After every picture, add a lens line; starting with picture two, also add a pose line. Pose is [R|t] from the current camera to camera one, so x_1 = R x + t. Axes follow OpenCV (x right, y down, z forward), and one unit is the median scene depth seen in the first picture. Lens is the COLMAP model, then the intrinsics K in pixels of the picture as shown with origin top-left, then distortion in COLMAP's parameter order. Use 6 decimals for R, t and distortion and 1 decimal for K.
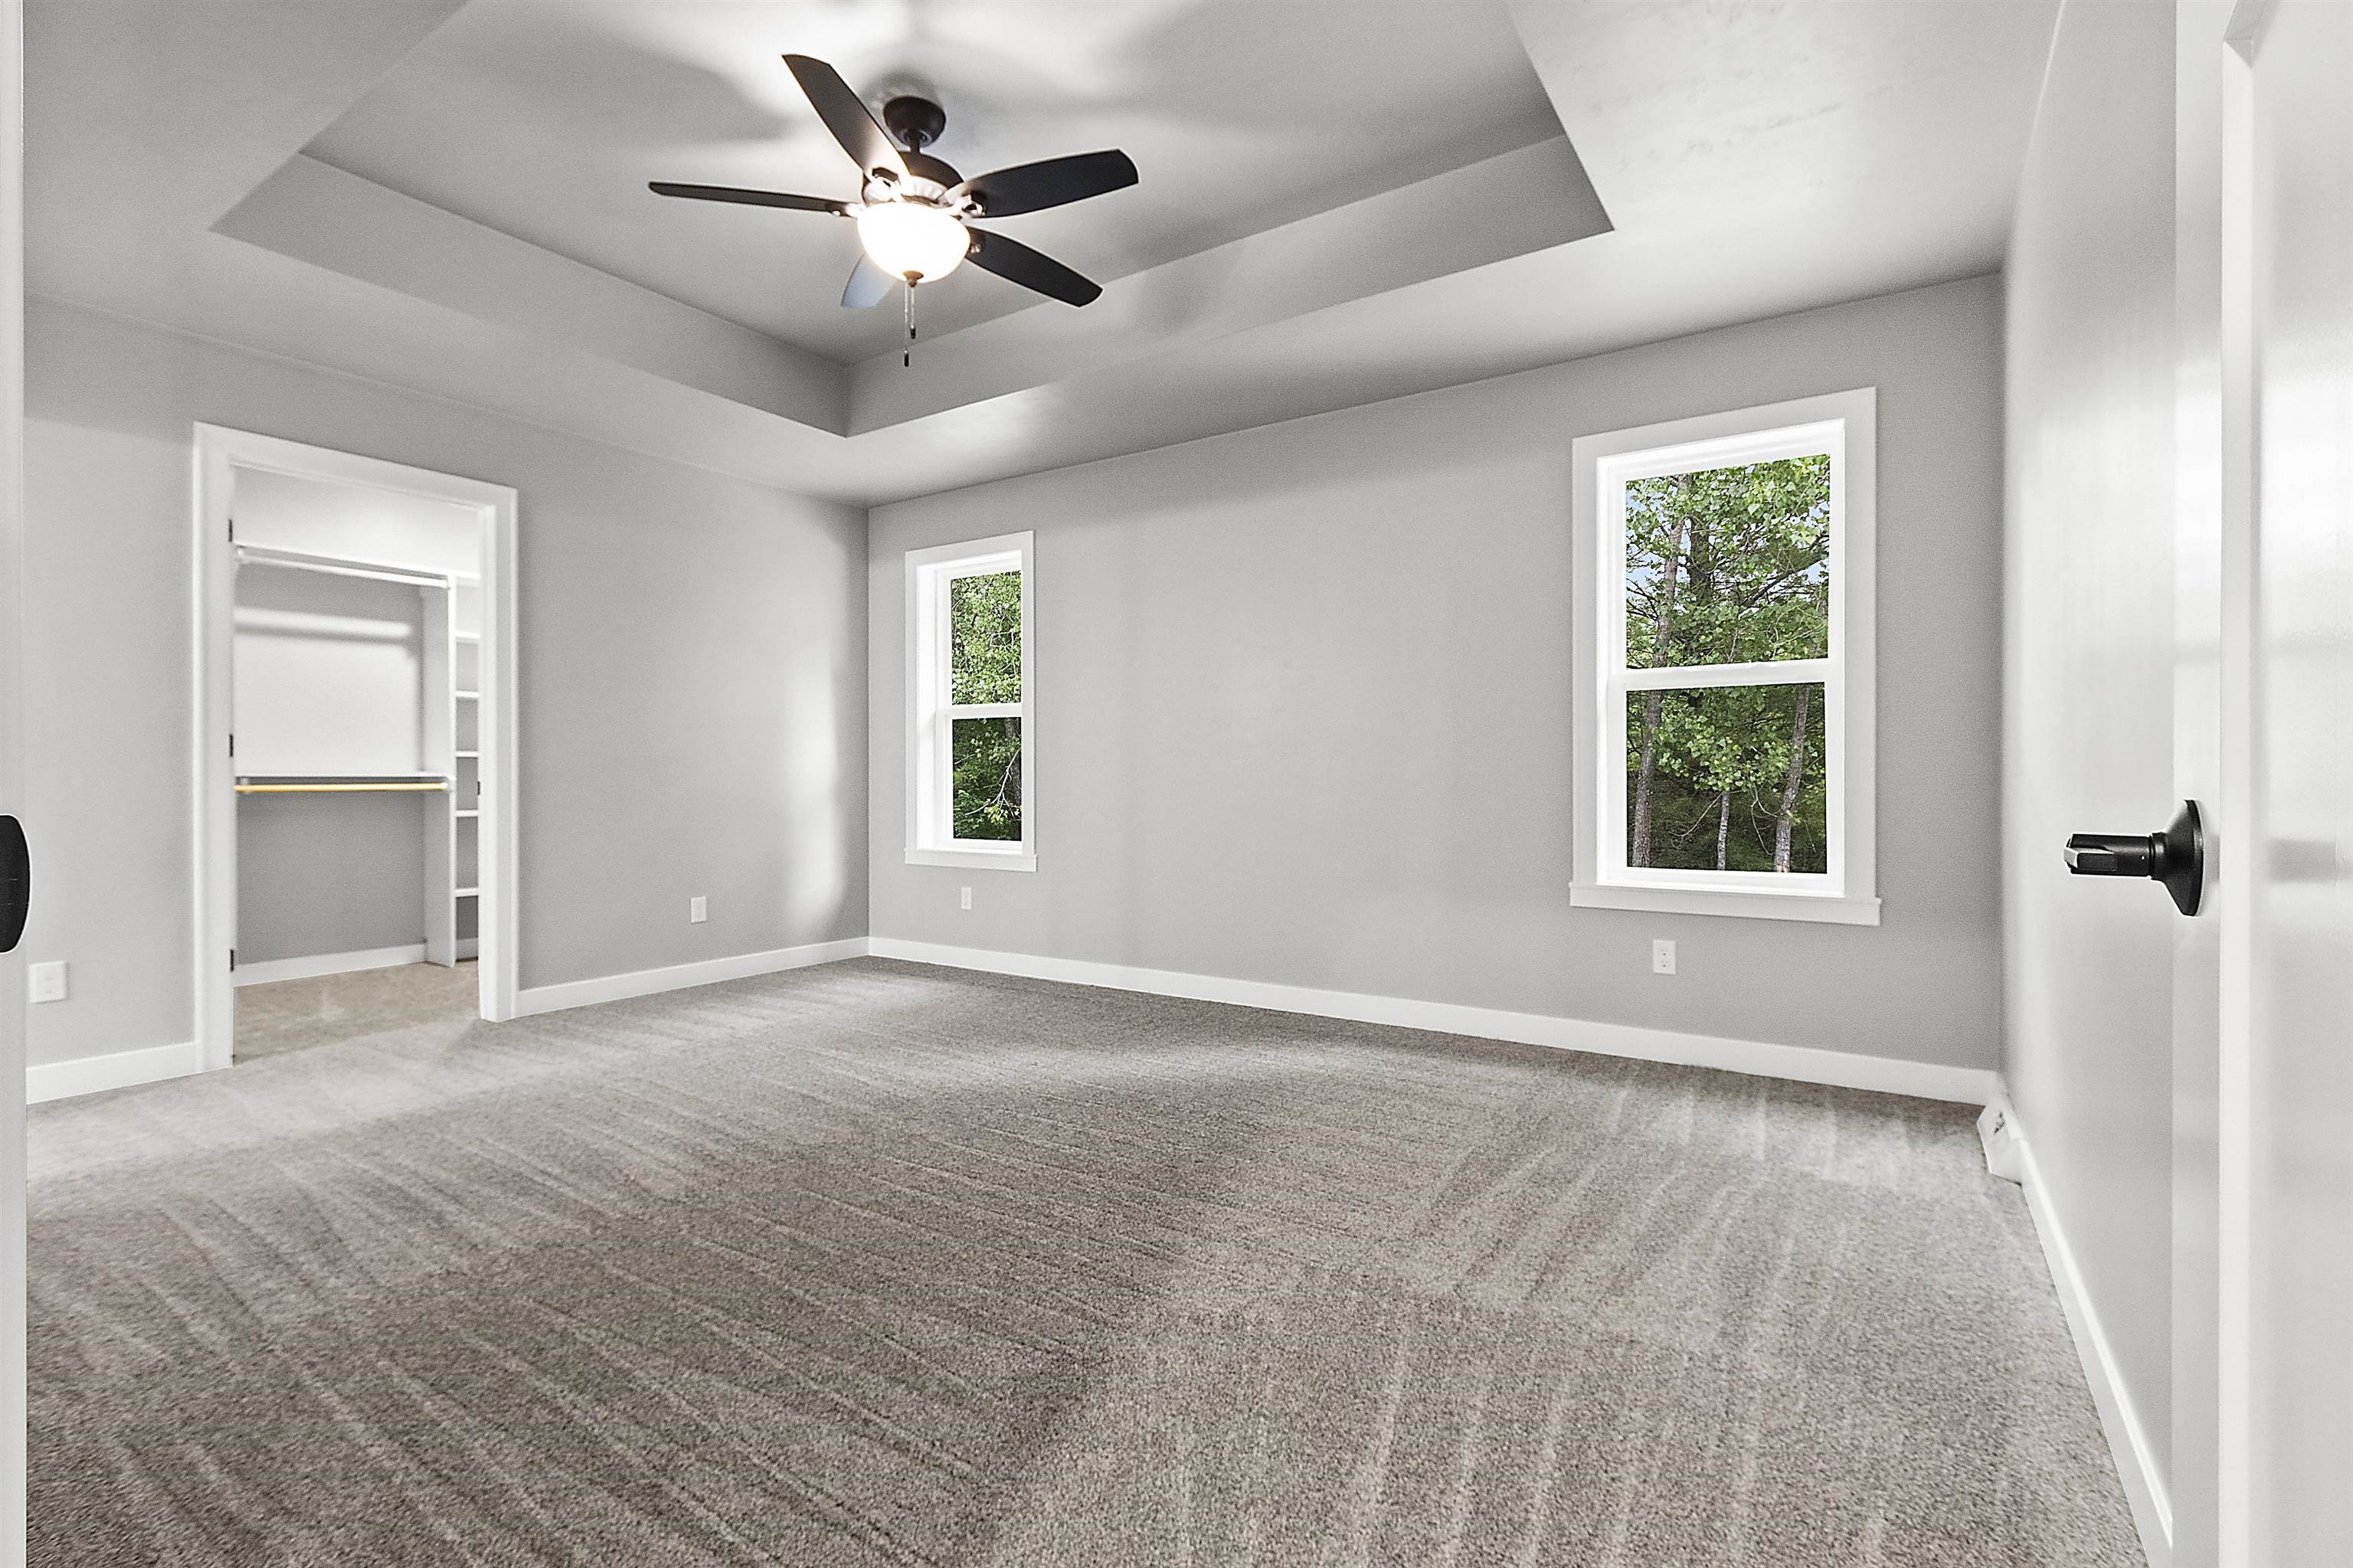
lens RADIAL K [[1079.8, 0, 1177.4], [0, 1079.8, 773.2], [0, 0, 1]] dist [0.001170, 0.000148]
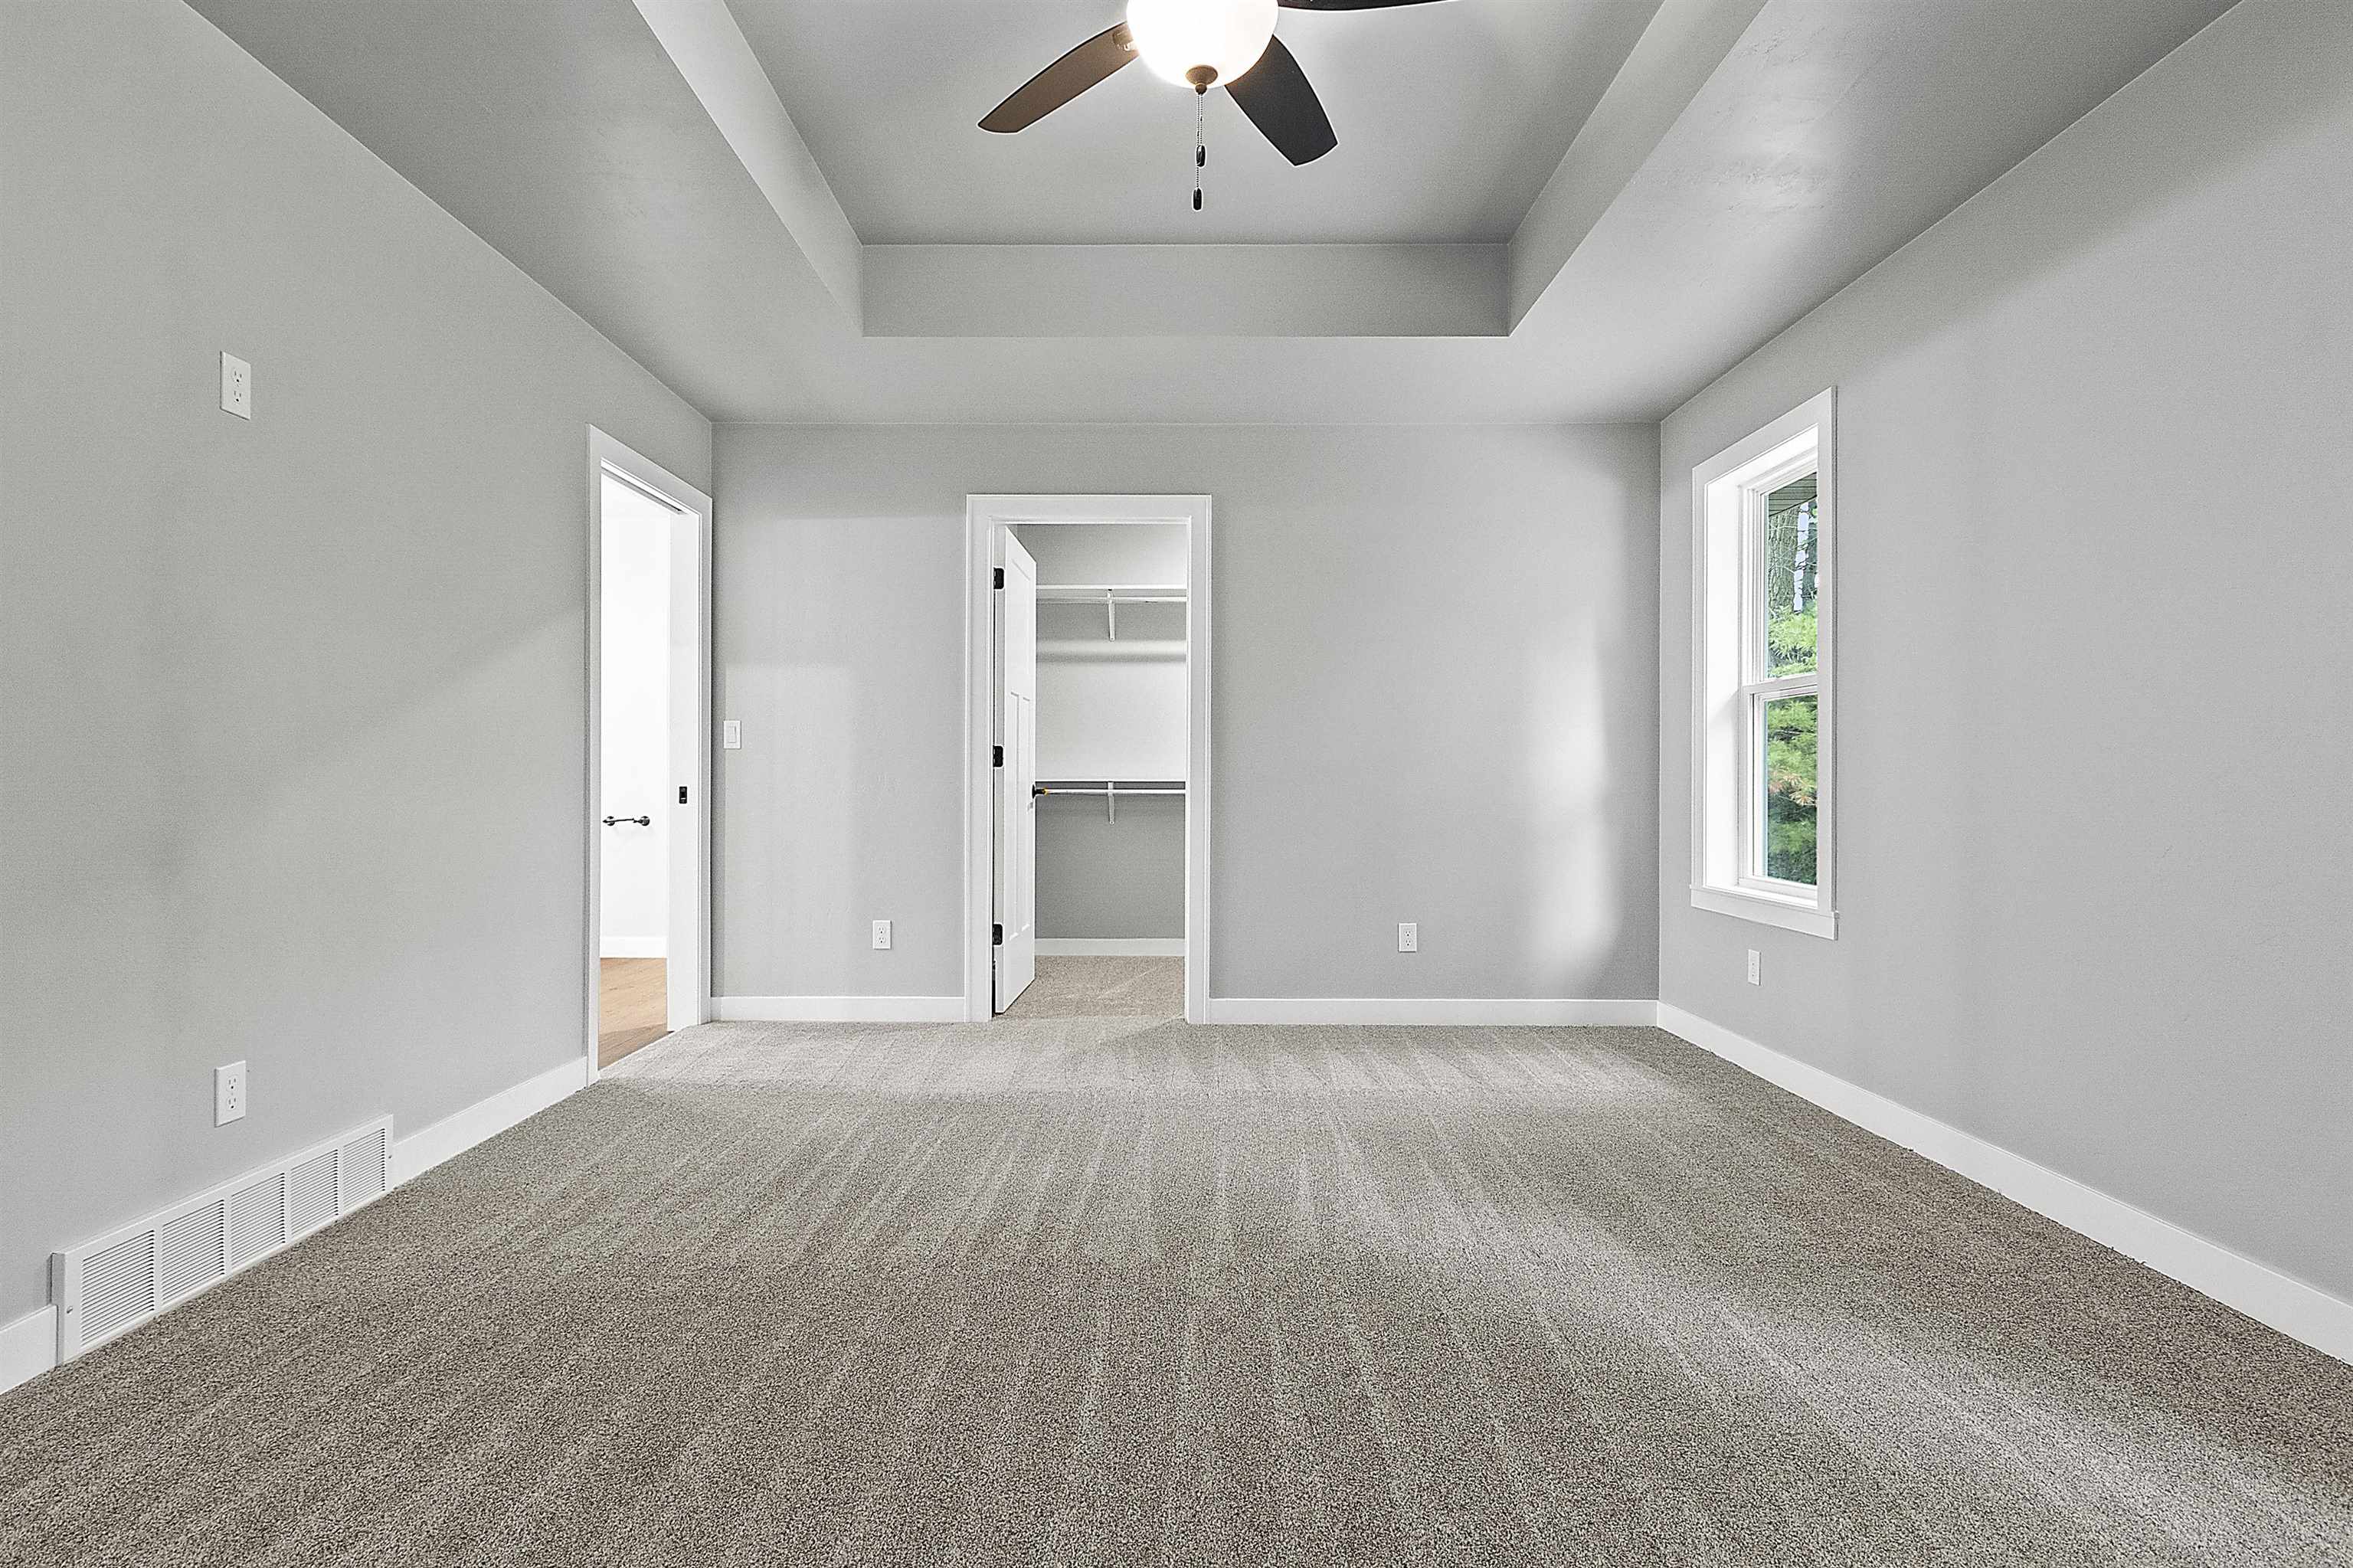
lens RADIAL K [[1140.0, 0, 1173.9], [0, 1140.0, 767.0], [0, 0, 1]] dist [0.002629, -0.000403]
pose [[0.543485, -0.009933, -0.839360, 0.254798], [0.000323, 0.999932, -0.011624, 0.001492], [0.839419, 0.006047, 0.543451, 0.401335]]
